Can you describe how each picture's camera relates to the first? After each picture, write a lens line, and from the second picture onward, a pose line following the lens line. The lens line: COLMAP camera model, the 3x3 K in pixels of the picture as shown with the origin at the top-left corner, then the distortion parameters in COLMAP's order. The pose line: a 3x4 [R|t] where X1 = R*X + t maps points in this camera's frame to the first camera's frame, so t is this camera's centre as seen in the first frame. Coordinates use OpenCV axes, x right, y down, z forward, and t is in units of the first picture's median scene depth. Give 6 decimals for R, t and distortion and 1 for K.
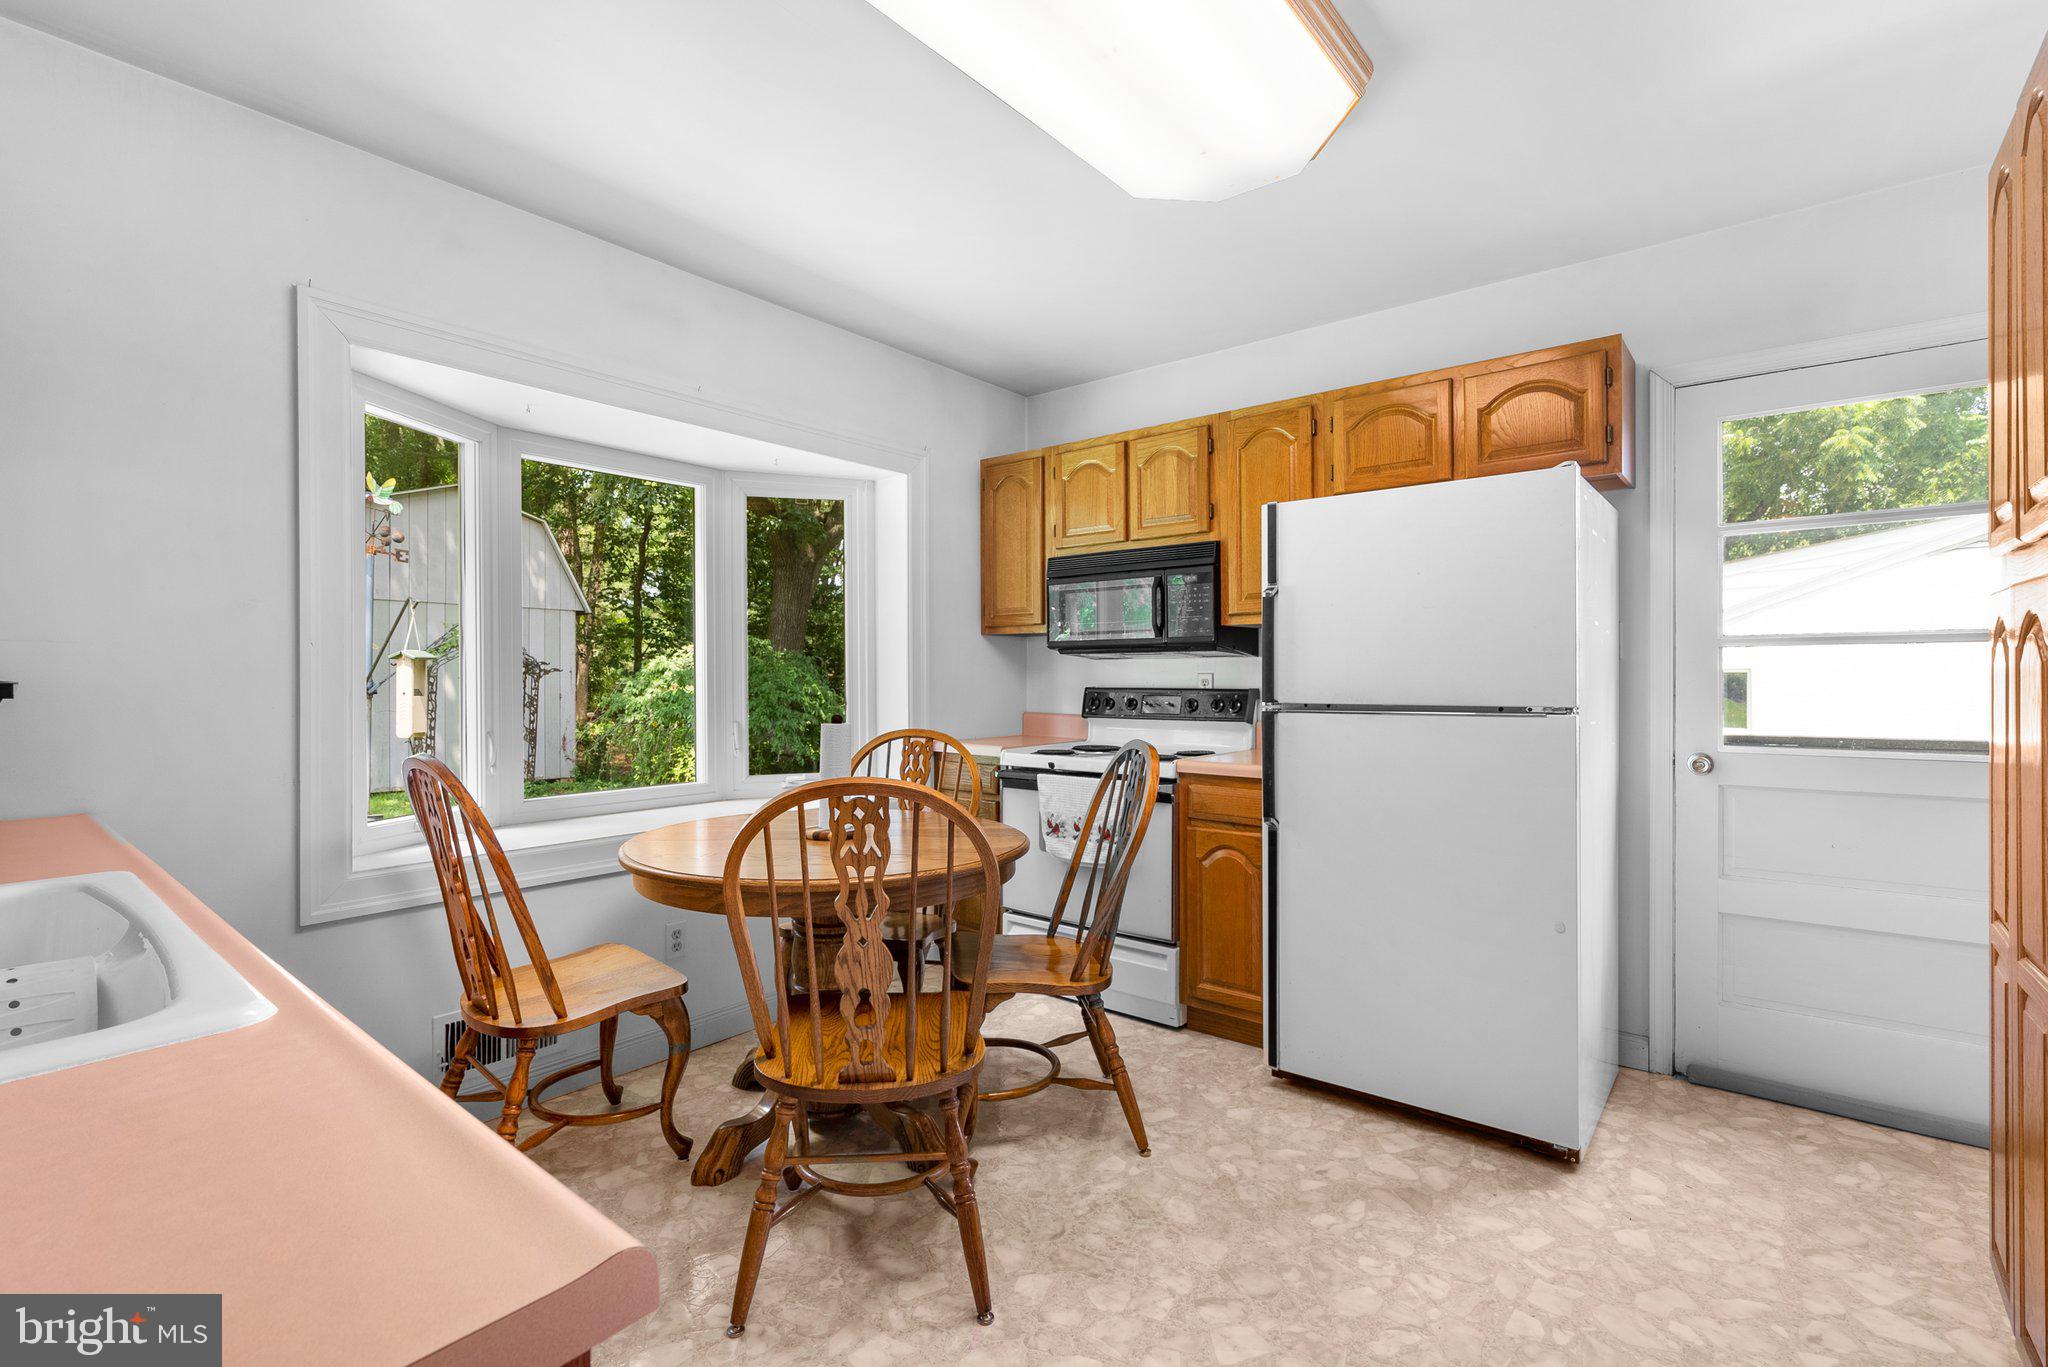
lens RADIAL K [[934.7, 0, 1020.6], [0, 934.7, 670.6], [0, 0, 1]] dist [-0.002478, 0.000201]
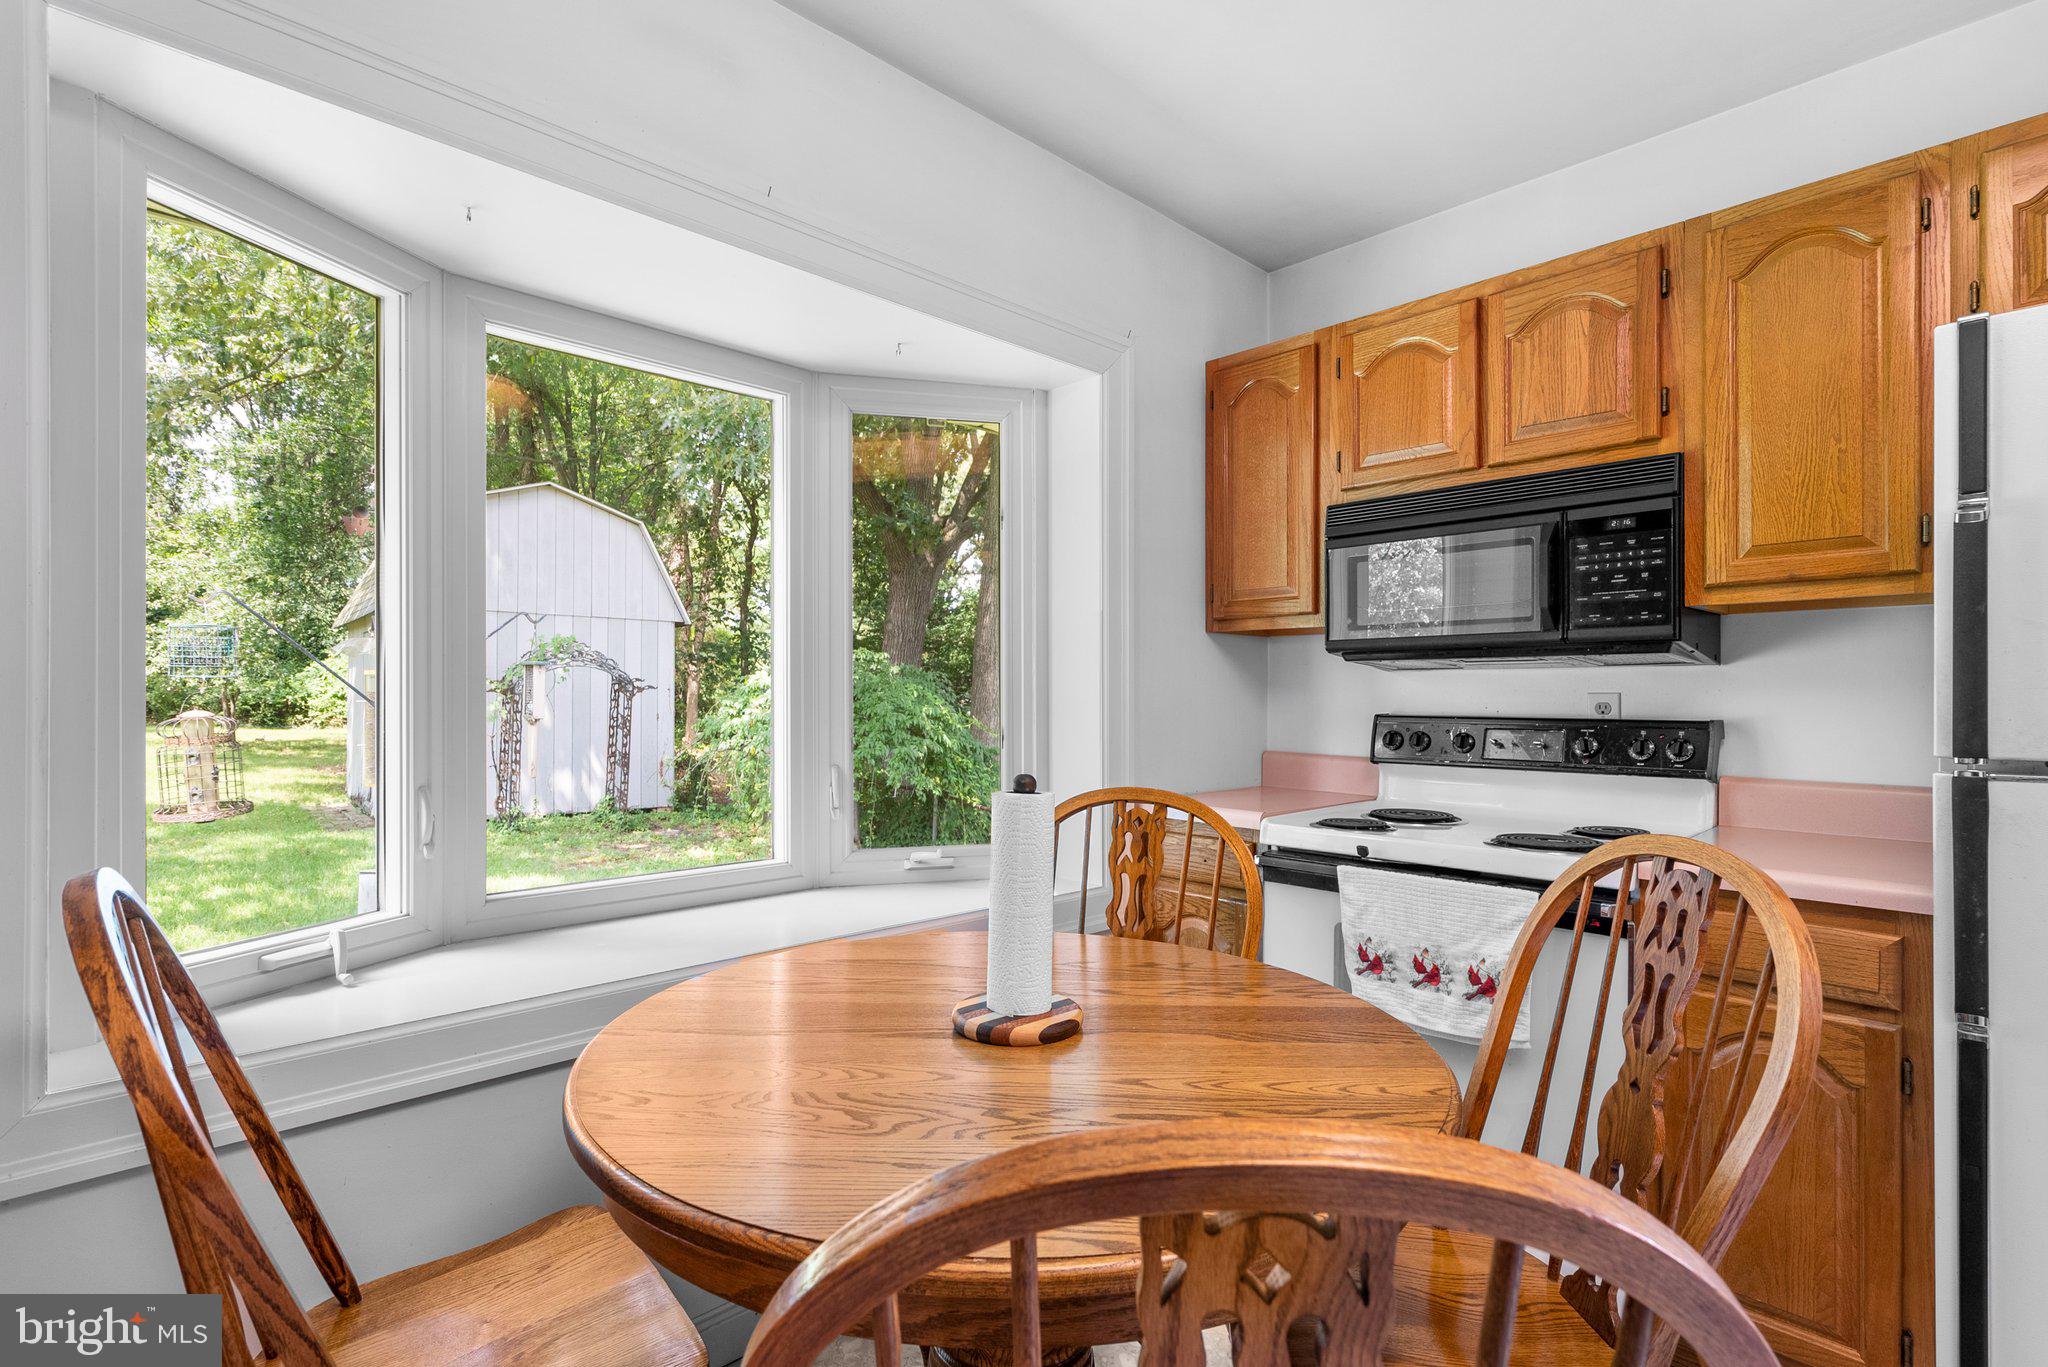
lens RADIAL K [[992.7, 0, 1029.6], [0, 992.7, 692.3], [0, 0, 1]] dist [0.002854, -0.000154]
pose [[0.993162, 0.004153, -0.116671, -0.089520], [-0.003874, 0.999989, 0.002616, 0.002191], [0.116680, -0.002147, 0.993167, 0.326812]]
